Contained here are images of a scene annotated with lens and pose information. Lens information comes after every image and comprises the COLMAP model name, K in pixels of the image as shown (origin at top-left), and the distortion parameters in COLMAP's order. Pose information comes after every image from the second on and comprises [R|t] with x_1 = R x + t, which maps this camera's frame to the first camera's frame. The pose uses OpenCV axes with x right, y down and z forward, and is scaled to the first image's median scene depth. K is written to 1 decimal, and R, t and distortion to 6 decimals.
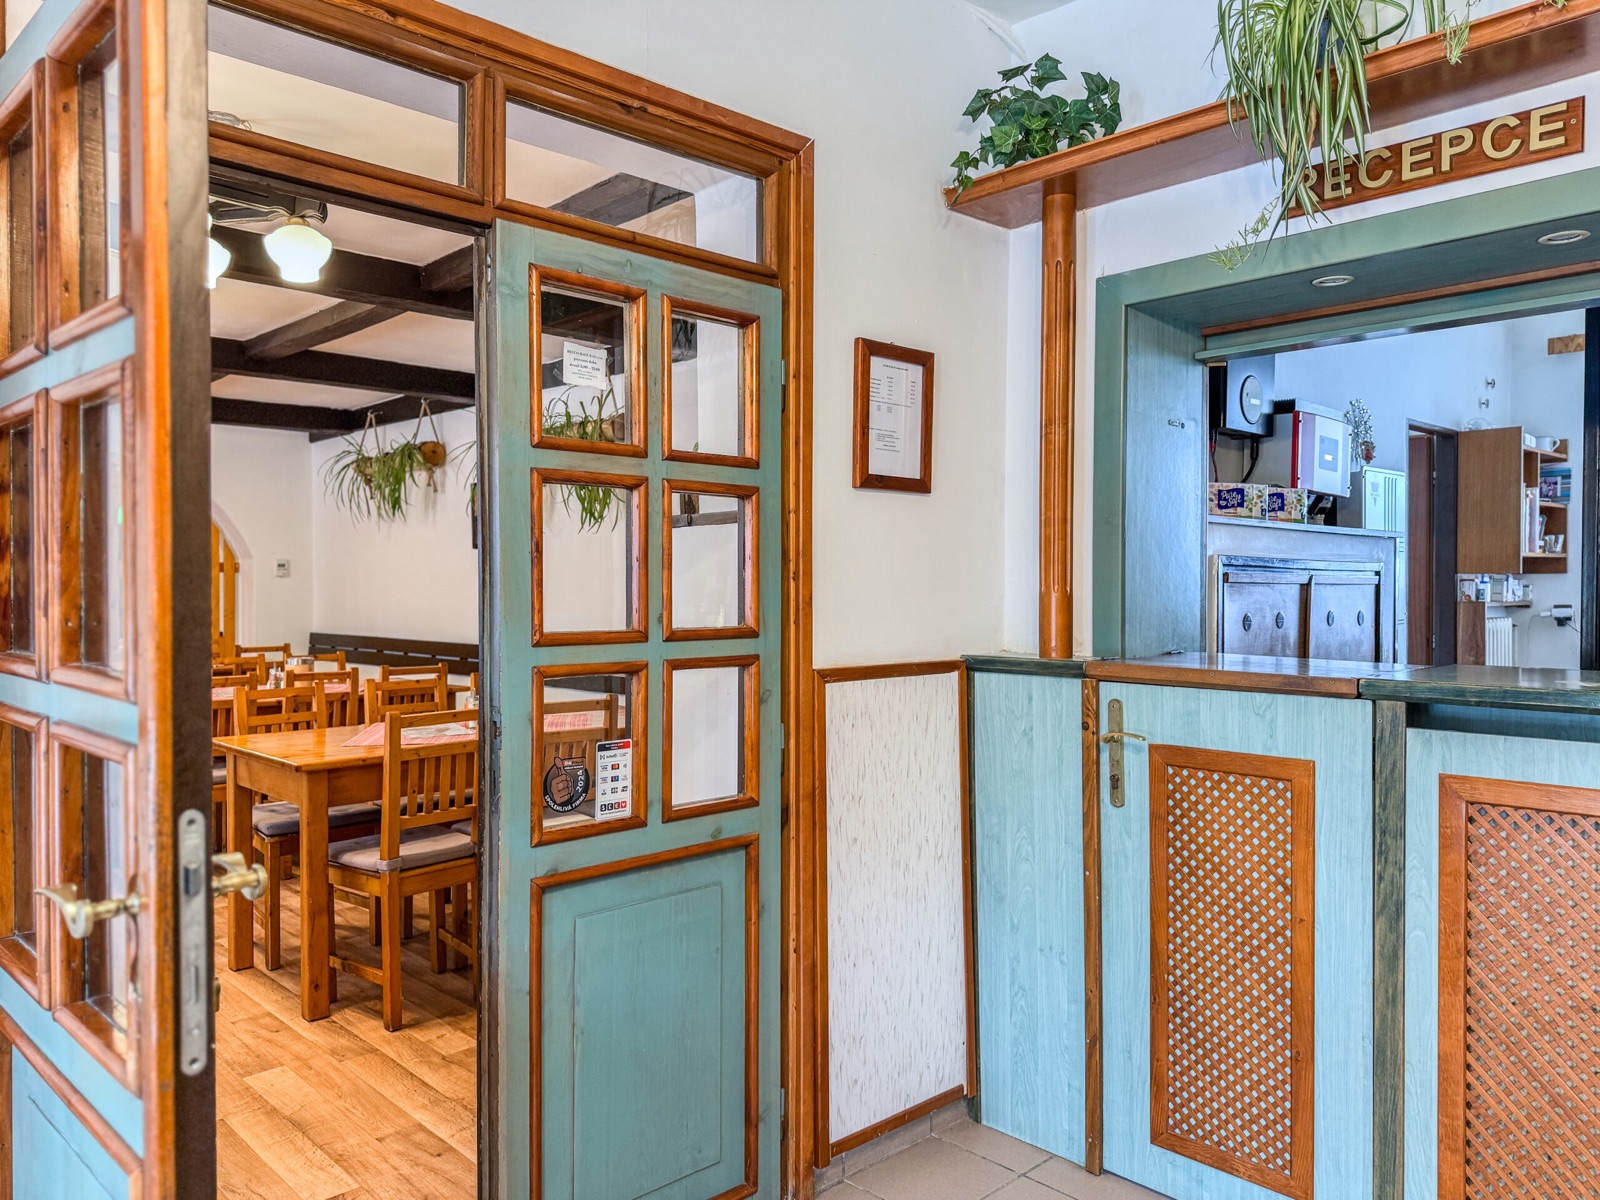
lens RADIAL K [[1145.7, 0, 806.8], [0, 1145.7, 604.1], [0, 0, 1]] dist [0.018911, -0.015676]
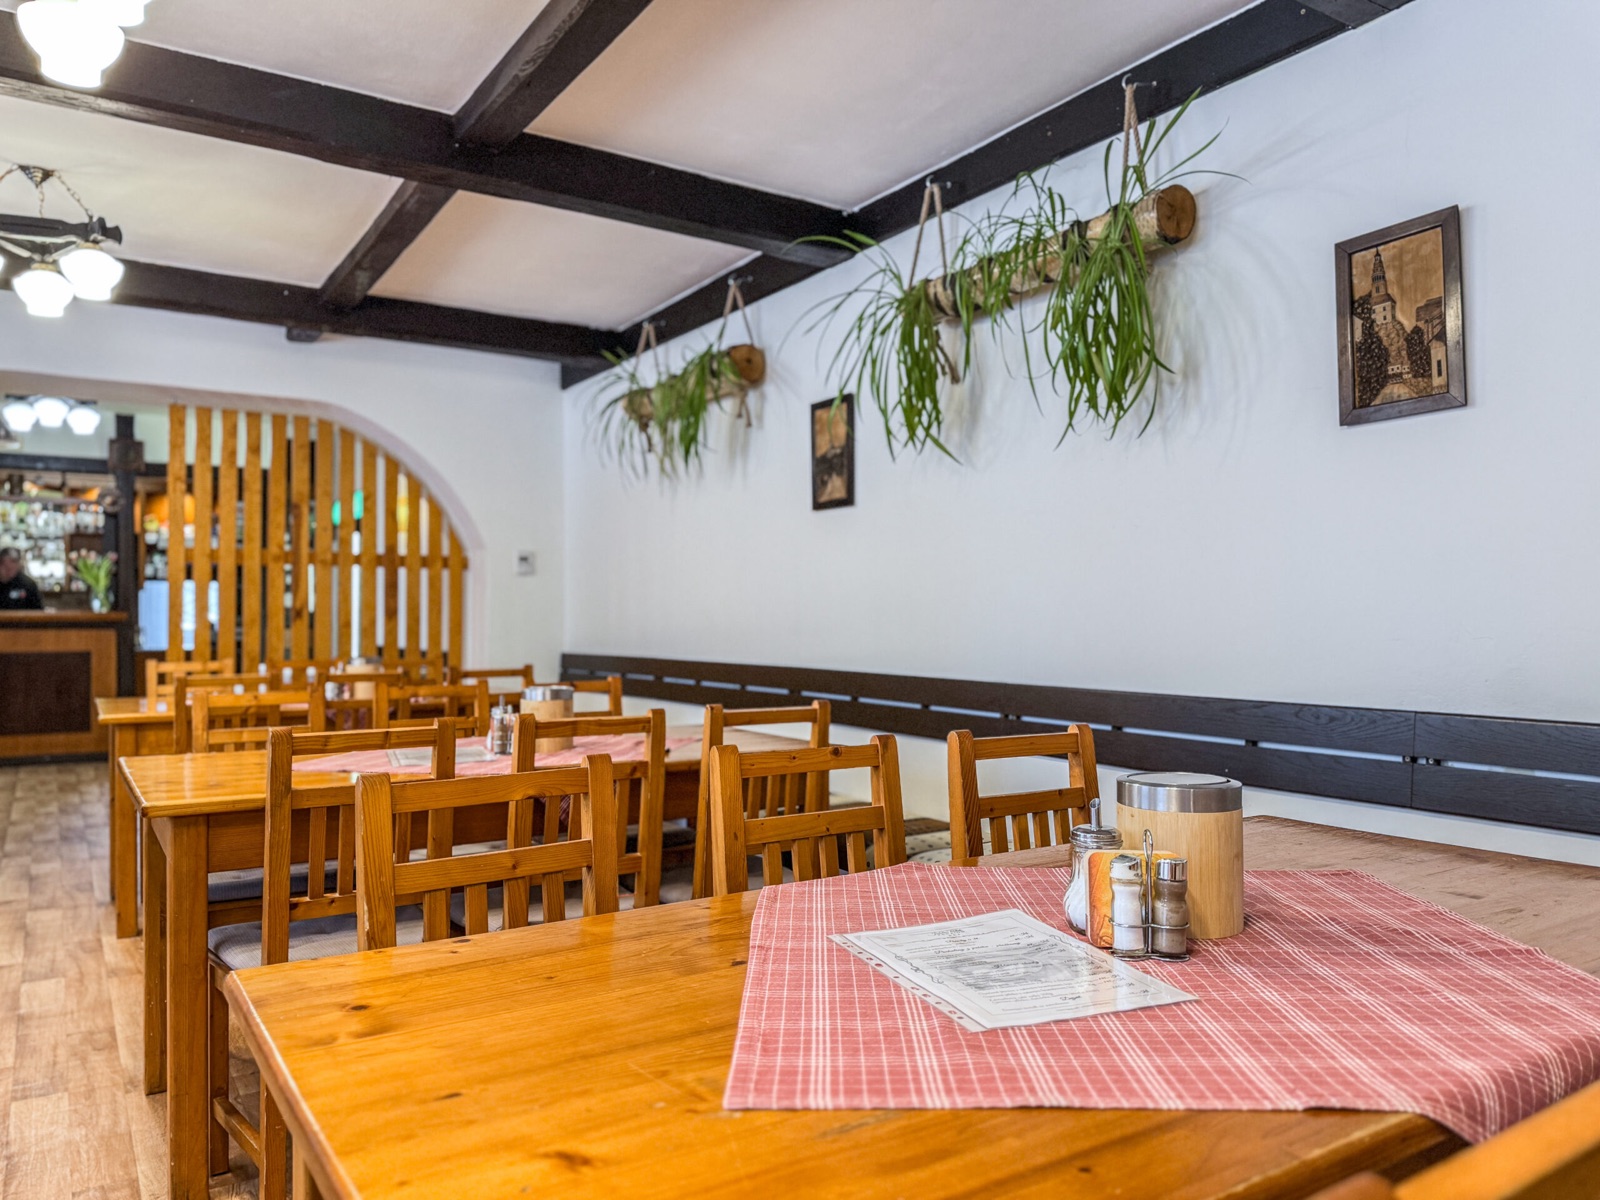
lens RADIAL K [[1145.7, 0, 797.6], [0, 1145.7, 593.8], [0, 0, 1]] dist [0.018911, -0.015676]
pose [[0.979964, -0.007406, -0.199038, -0.264140], [-0.000232, 0.999265, -0.038323, 0.028666], [0.199176, 0.037601, 0.979242, 0.597547]]
